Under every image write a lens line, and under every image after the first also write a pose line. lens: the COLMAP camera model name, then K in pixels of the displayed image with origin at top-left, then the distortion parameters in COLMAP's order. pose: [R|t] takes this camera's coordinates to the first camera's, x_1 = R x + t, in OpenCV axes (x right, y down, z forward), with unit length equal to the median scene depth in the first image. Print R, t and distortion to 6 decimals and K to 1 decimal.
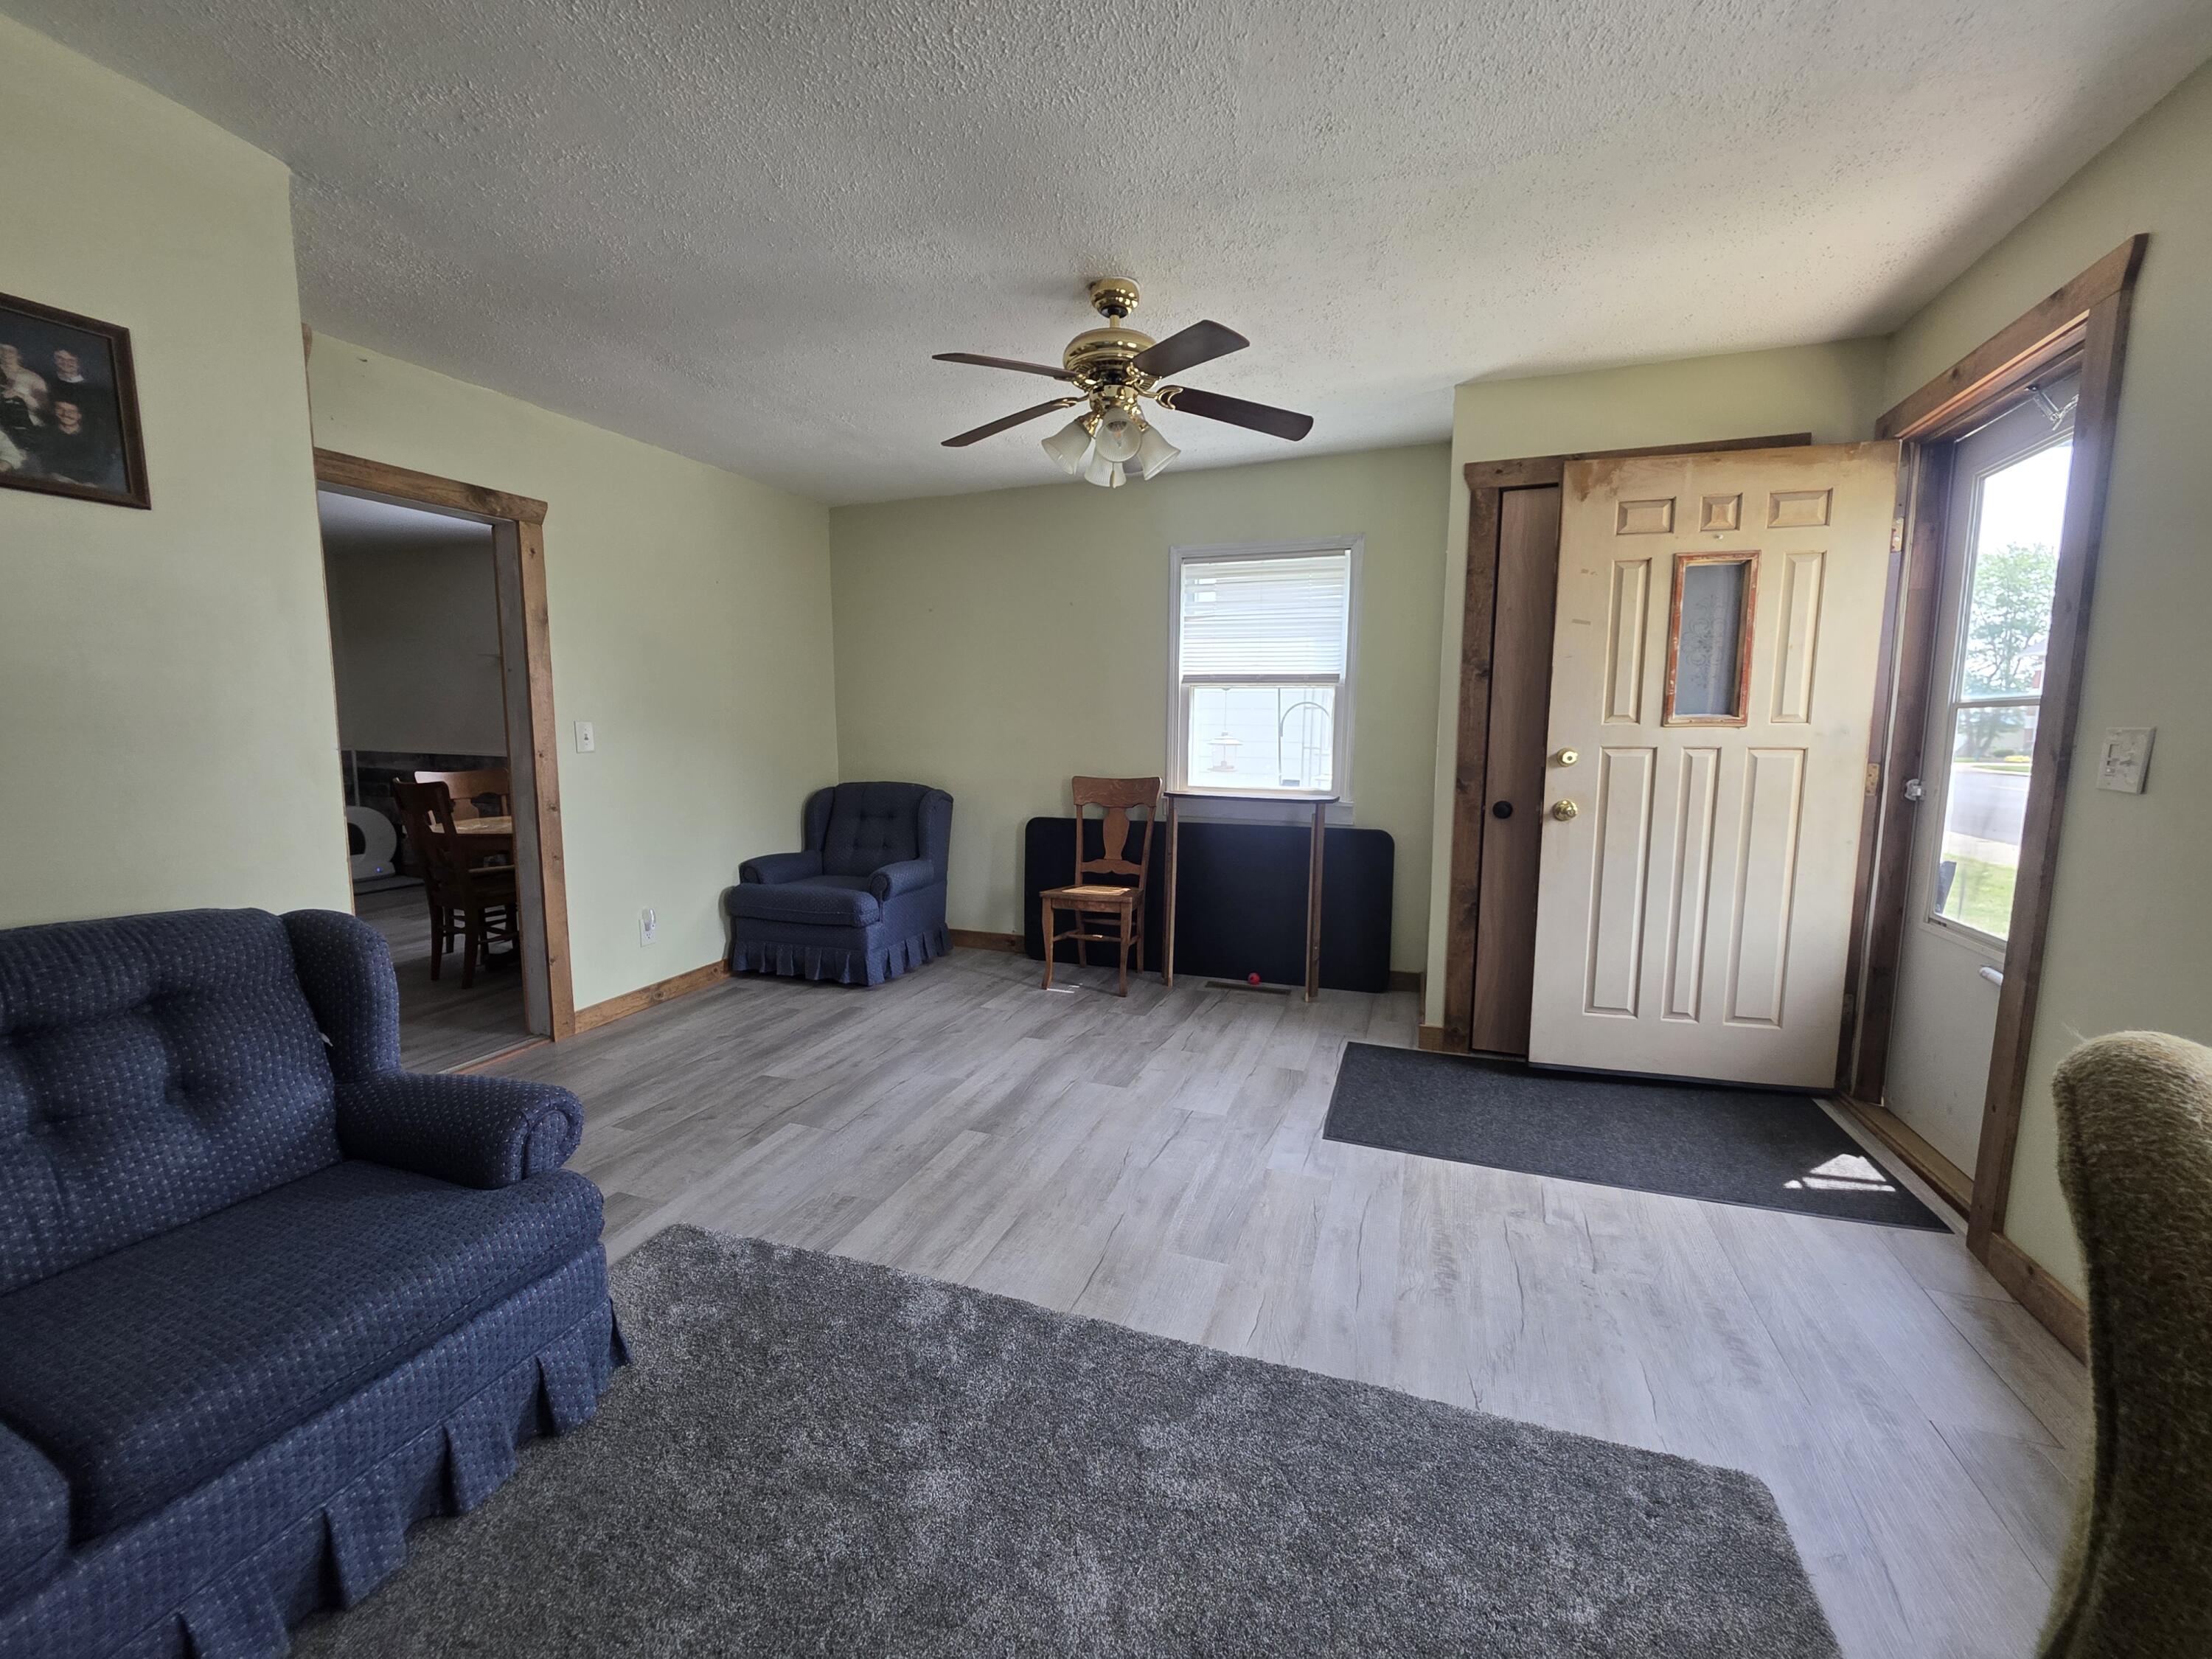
lens RADIAL K [[882.5, 0, 1104.8], [0, 882.5, 830.9], [0, 0, 1]] dist [-0.000136, -0.000694]
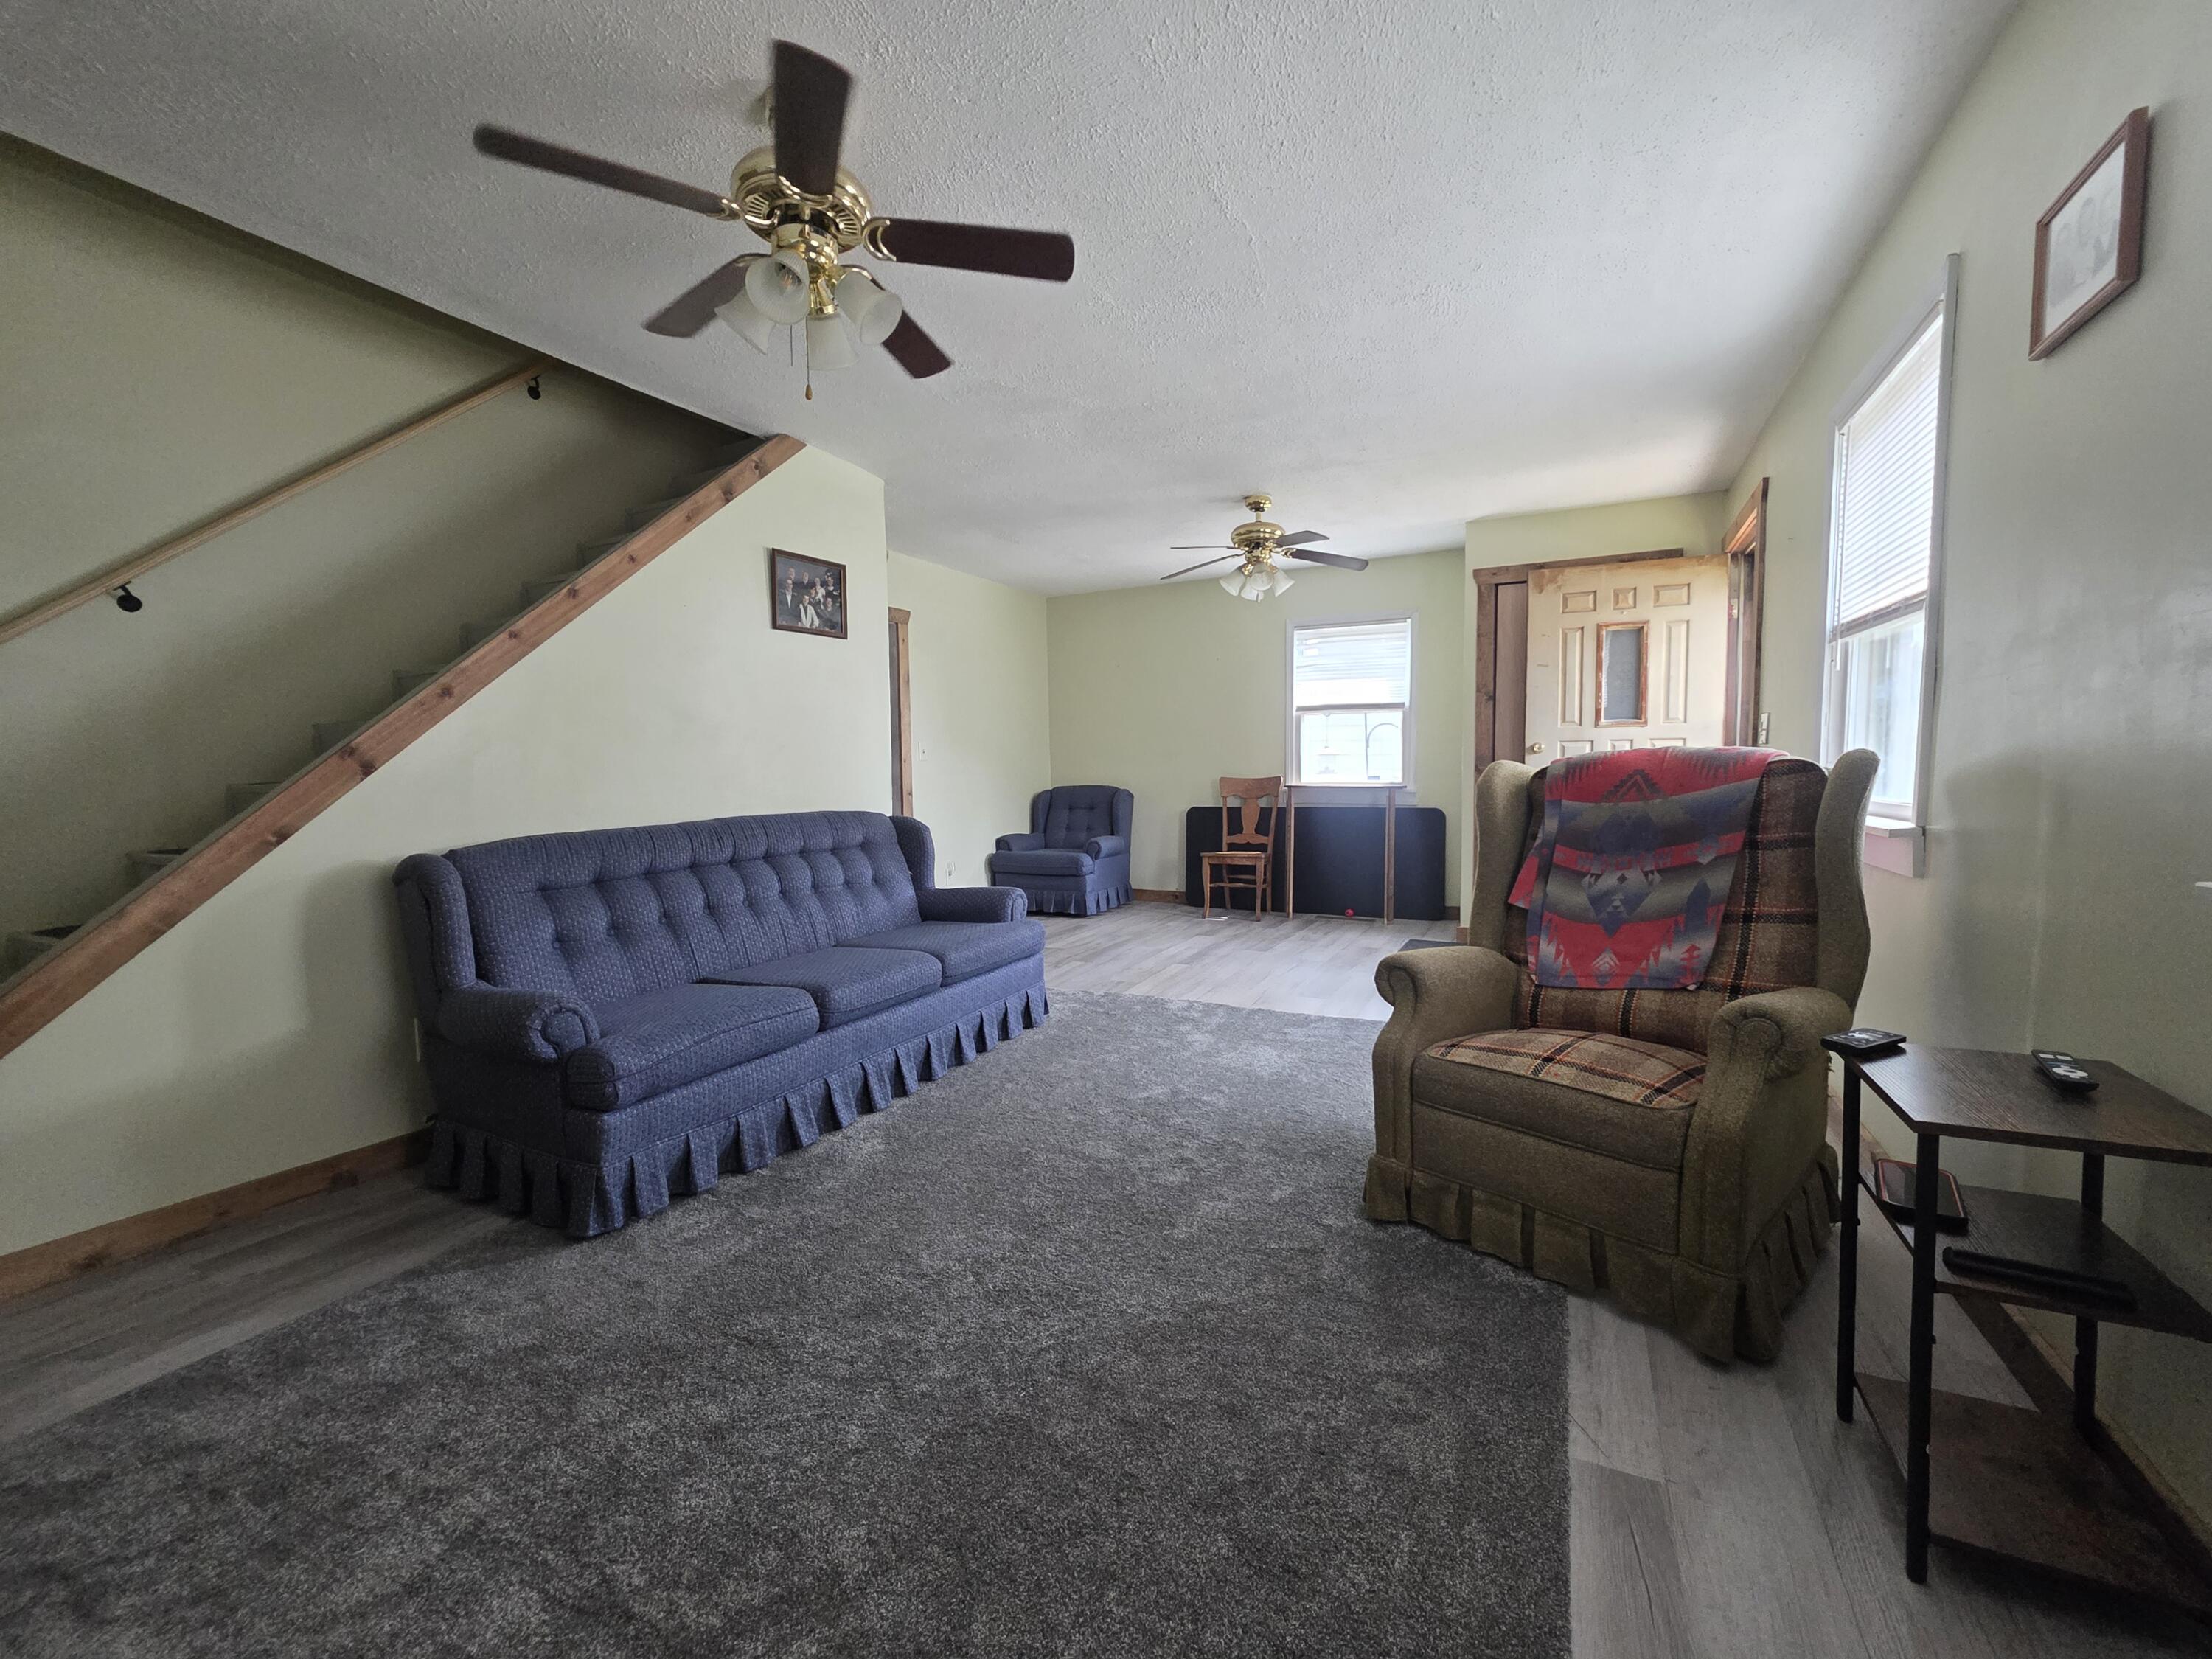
lens RADIAL K [[882.5, 0, 1115.5], [0, 882.5, 831.3], [0, 0, 1]] dist [-0.000136, -0.000694]
pose [[0.993806, -0.007965, -0.110840, -0.136171], [0.002769, 0.998893, -0.046949, 0.275421], [0.111091, 0.046352, 0.992729, -1.323303]]
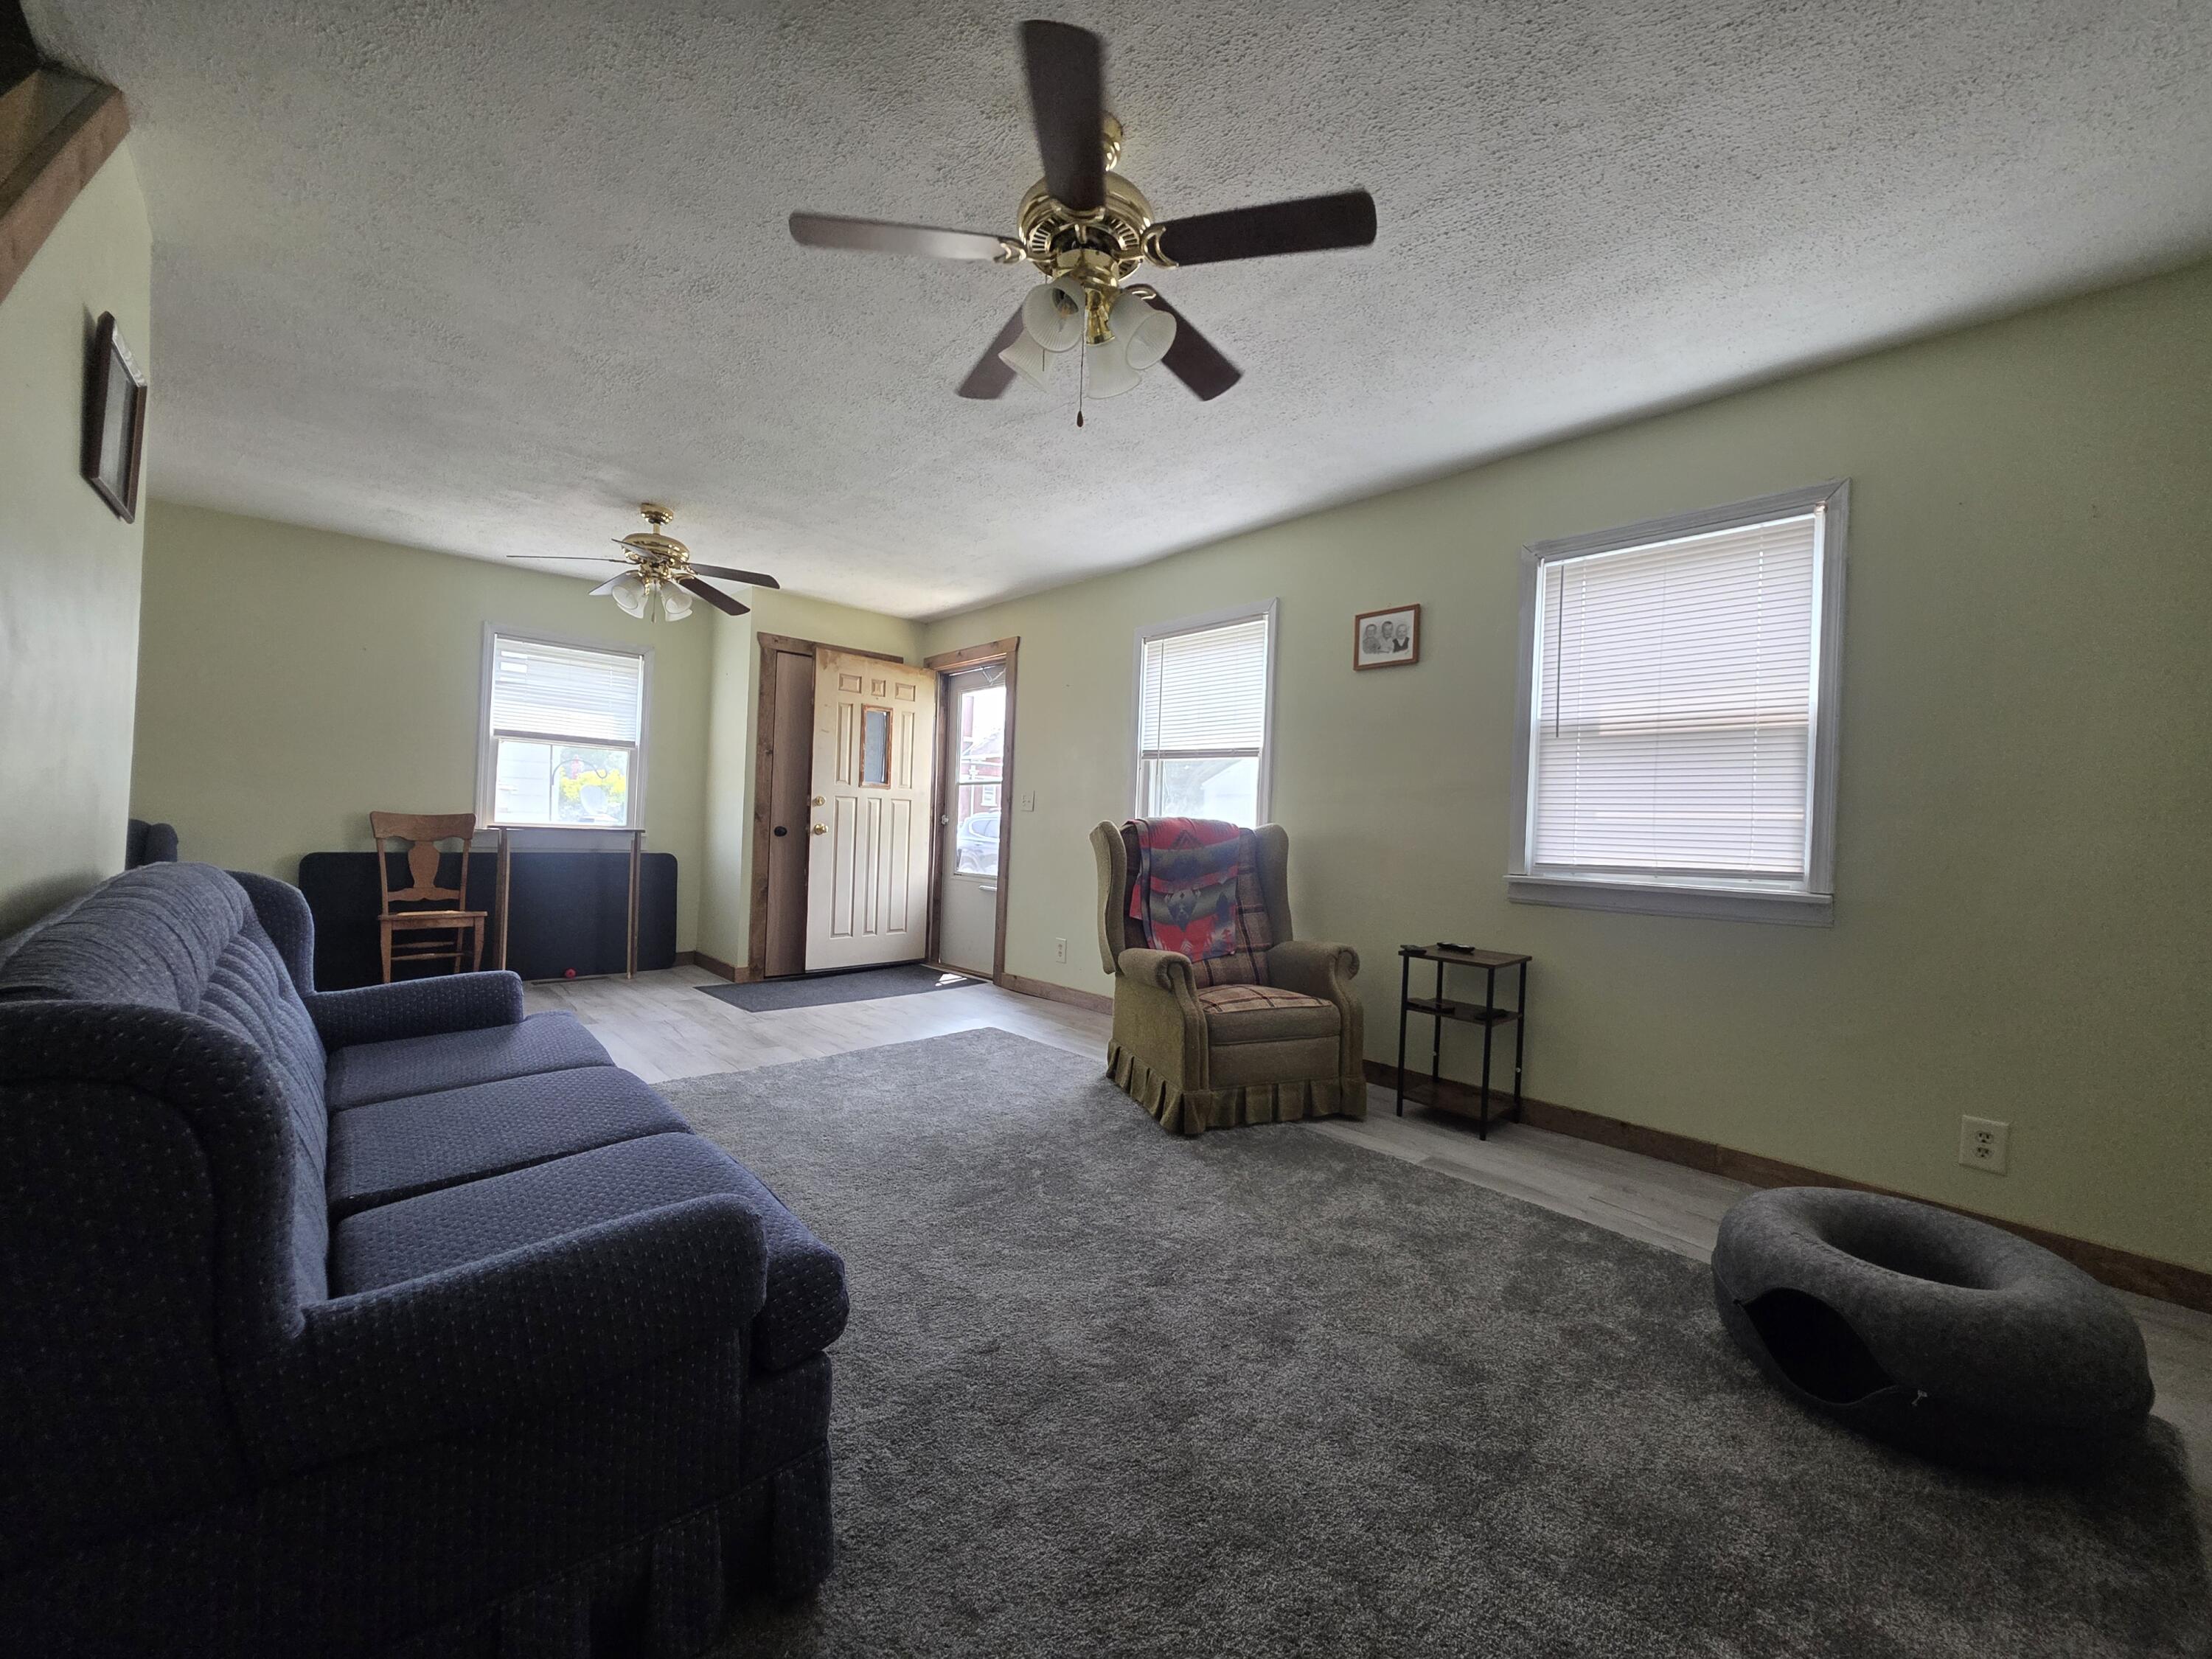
lens RADIAL K [[882.5, 0, 1091.3], [0, 882.5, 829.7], [0, 0, 1]] dist [-0.000136, -0.000694]
pose [[0.463407, 0.009798, 0.886091, -1.669092], [0.071174, 0.996297, -0.048239, 0.208733], [-0.883283, 0.085421, 0.460993, -0.707554]]
